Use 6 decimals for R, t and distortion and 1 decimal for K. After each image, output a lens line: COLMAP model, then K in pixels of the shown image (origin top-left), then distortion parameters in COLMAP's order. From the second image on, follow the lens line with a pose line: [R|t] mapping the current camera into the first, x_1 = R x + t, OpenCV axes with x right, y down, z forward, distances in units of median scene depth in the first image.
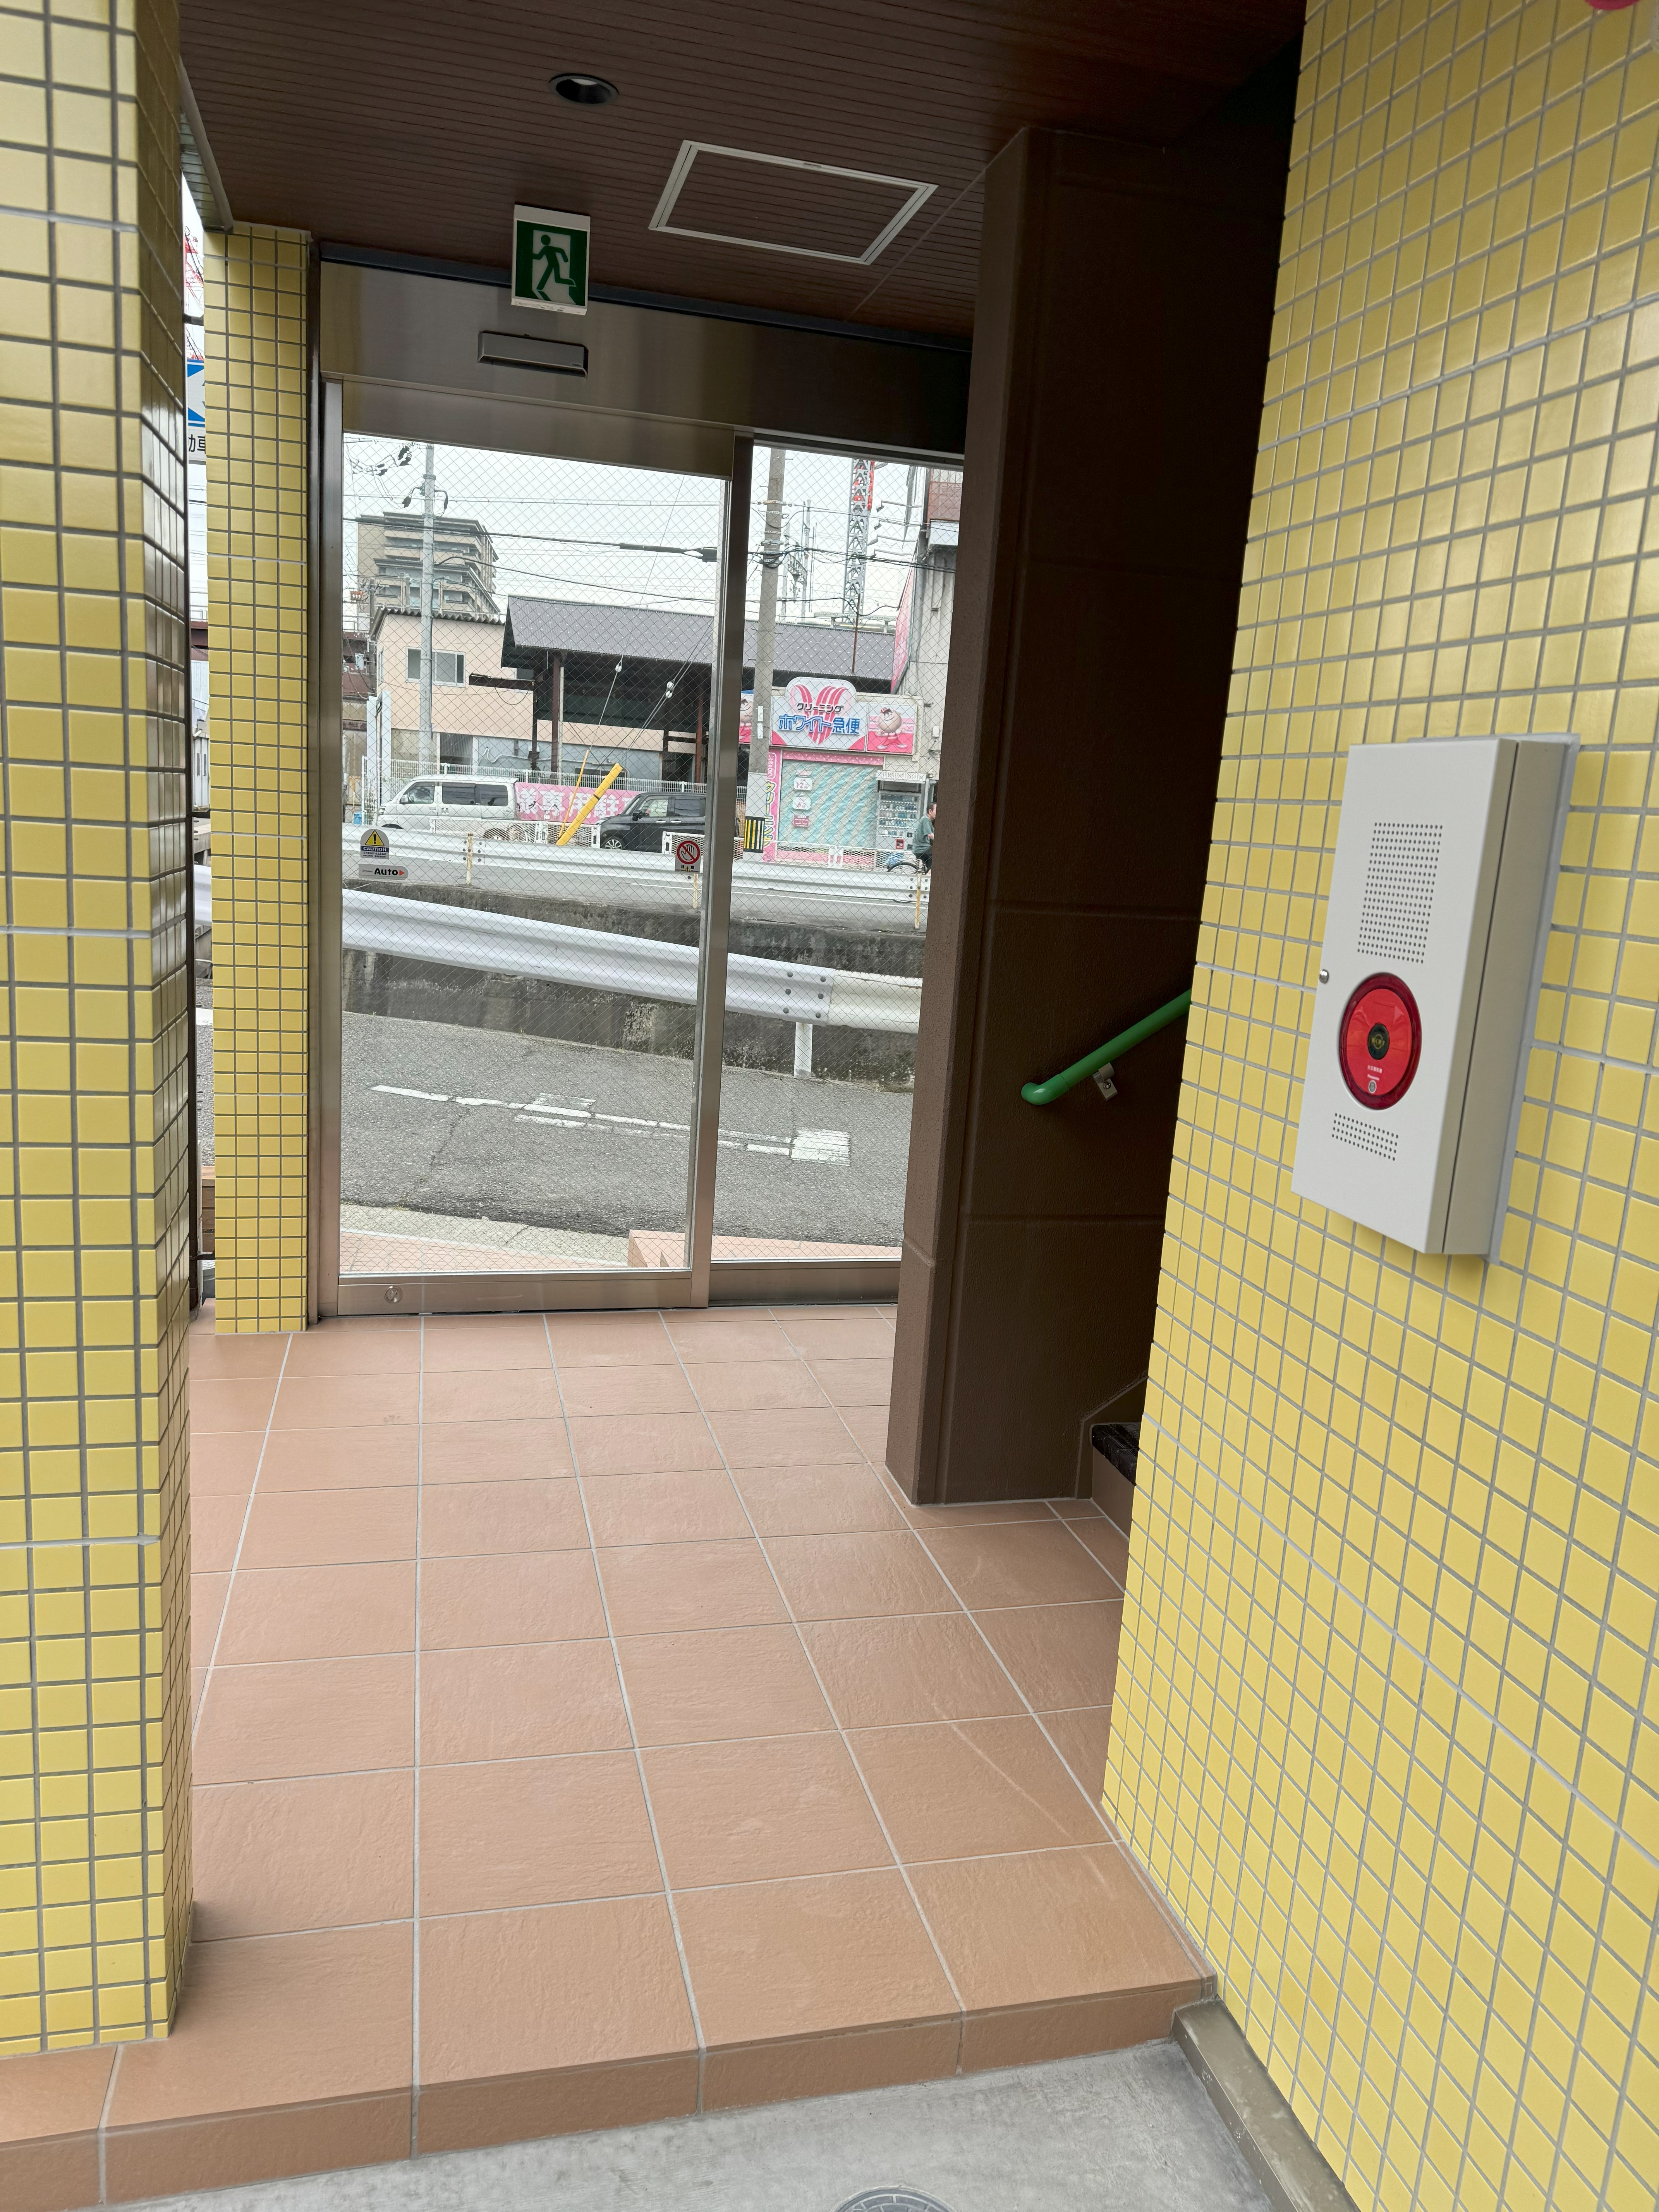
lens RADIAL K [[1538.2, 0, 834.7], [0, 1538.2, 1104.9], [0, 0, 1]] dist [0.012796, 0.000711]
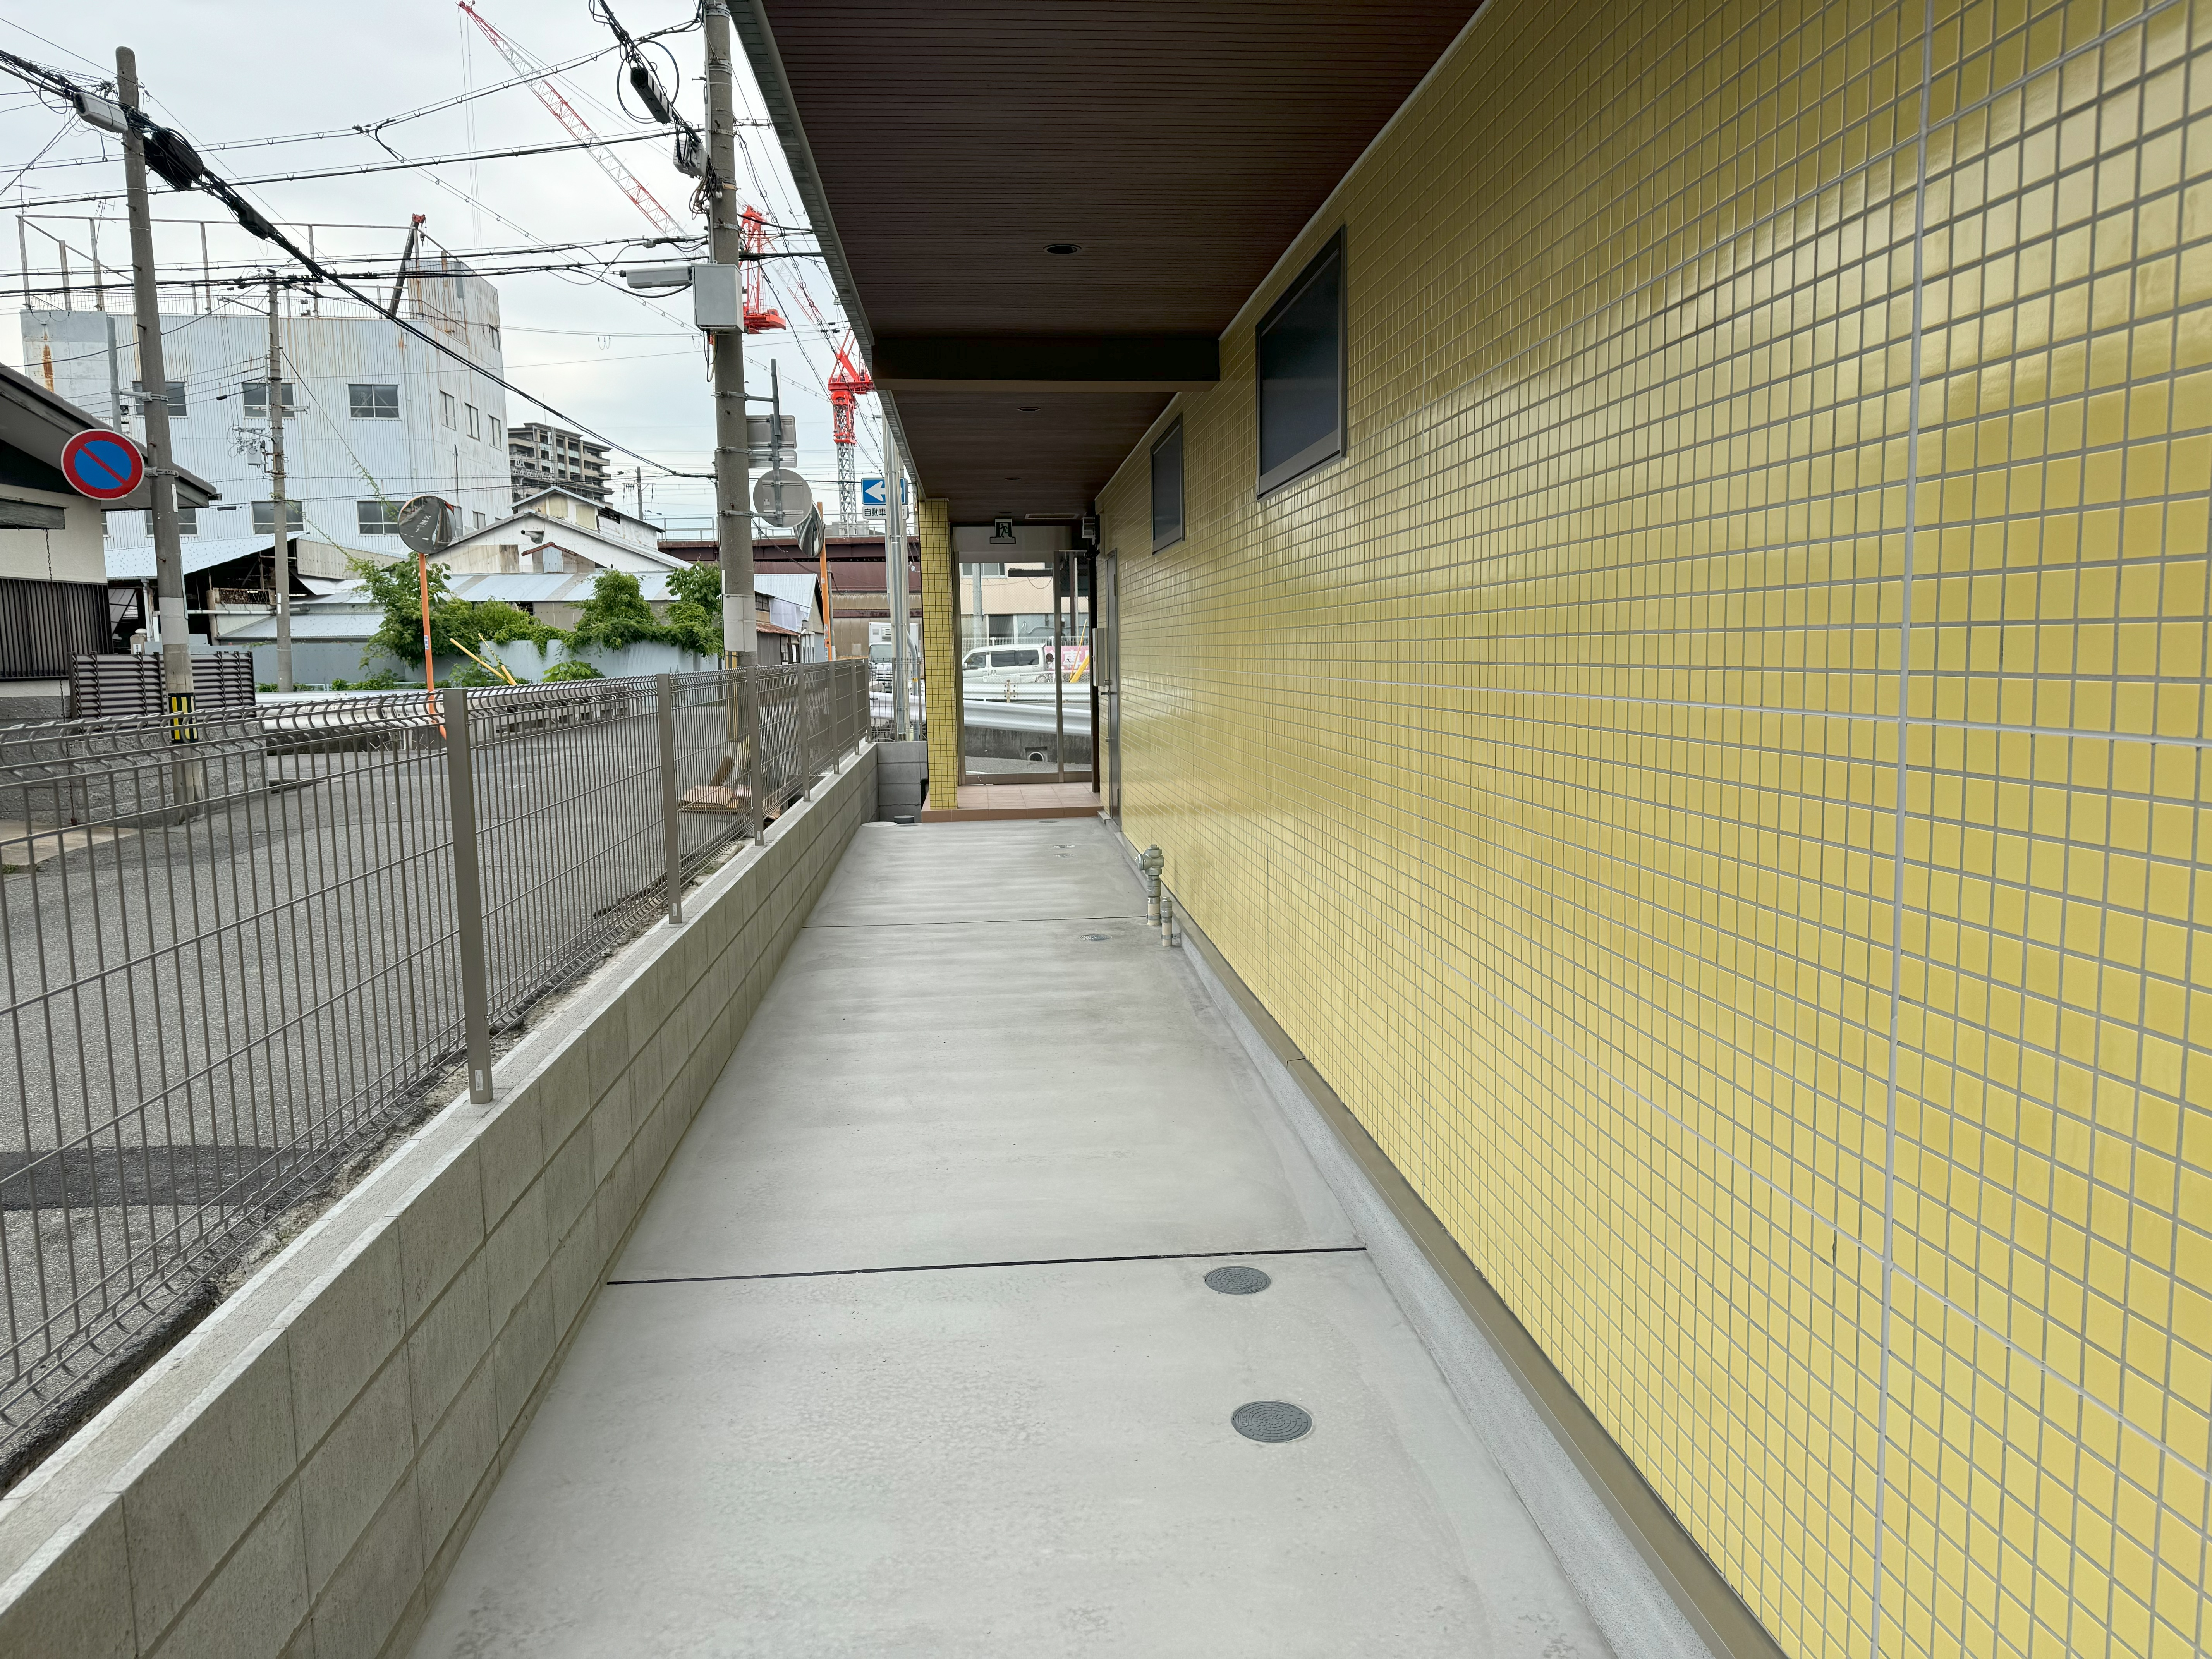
lens RADIAL K [[1538.2, 0, 1104.4], [0, 1538.2, 826.3], [0, 0, 1]] dist [0.012796, 0.000711]
pose [[0.982995, -0.071519, -0.169134, 0.052478], [0.058067, 0.994840, -0.083191, 0.054486], [0.174211, 0.071955, 0.982076, -0.265324]]
